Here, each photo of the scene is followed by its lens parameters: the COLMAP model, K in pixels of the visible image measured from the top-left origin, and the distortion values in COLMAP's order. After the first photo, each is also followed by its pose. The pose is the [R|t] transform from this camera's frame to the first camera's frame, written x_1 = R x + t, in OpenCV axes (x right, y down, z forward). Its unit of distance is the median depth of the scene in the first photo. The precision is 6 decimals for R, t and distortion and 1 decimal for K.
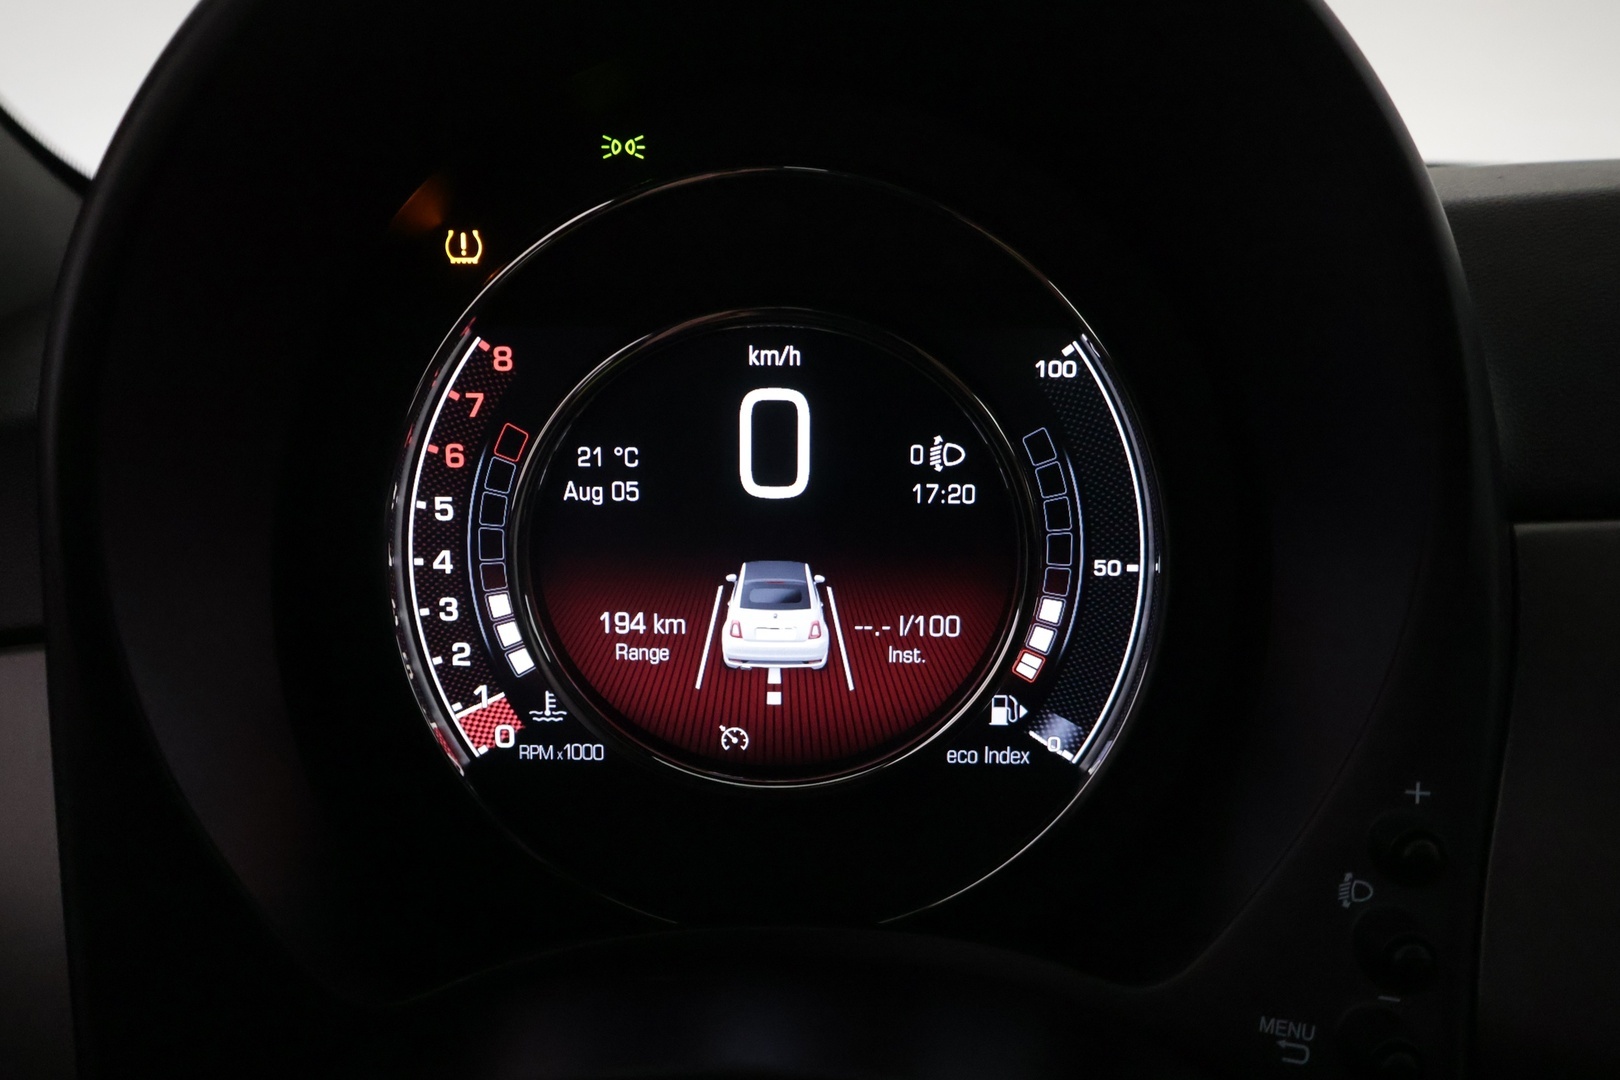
lens RADIAL K [[1490.0, 0, 816.1], [0, 1490.0, 538.8], [0, 0, 1]] dist [0.016670, 0.000000]
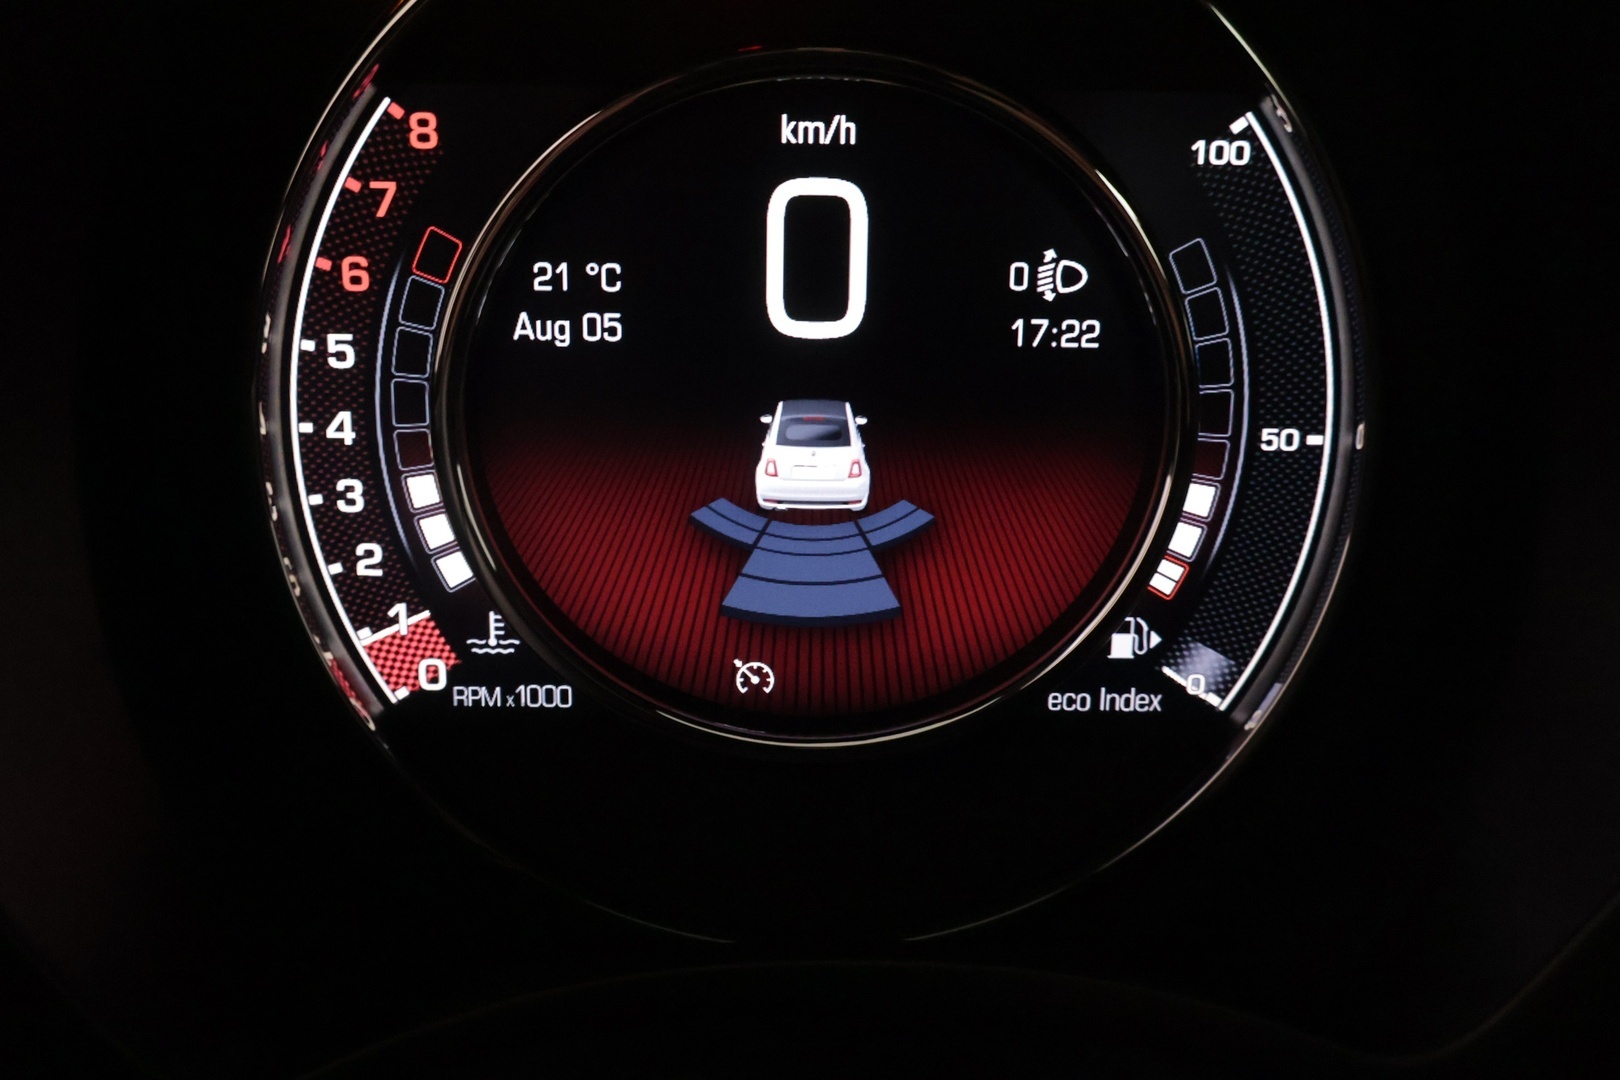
lens RADIAL K [[1490.0, 0, 796.0], [0, 1490.0, 548.3], [0, 0, 1]] dist [0.016670, 0.000000]
pose [[0.998881, 0.019124, -0.043252, -0.004837], [-0.012785, 0.989734, 0.142351, -0.029905], [0.045530, -0.141639, 0.988871, 0.295779]]
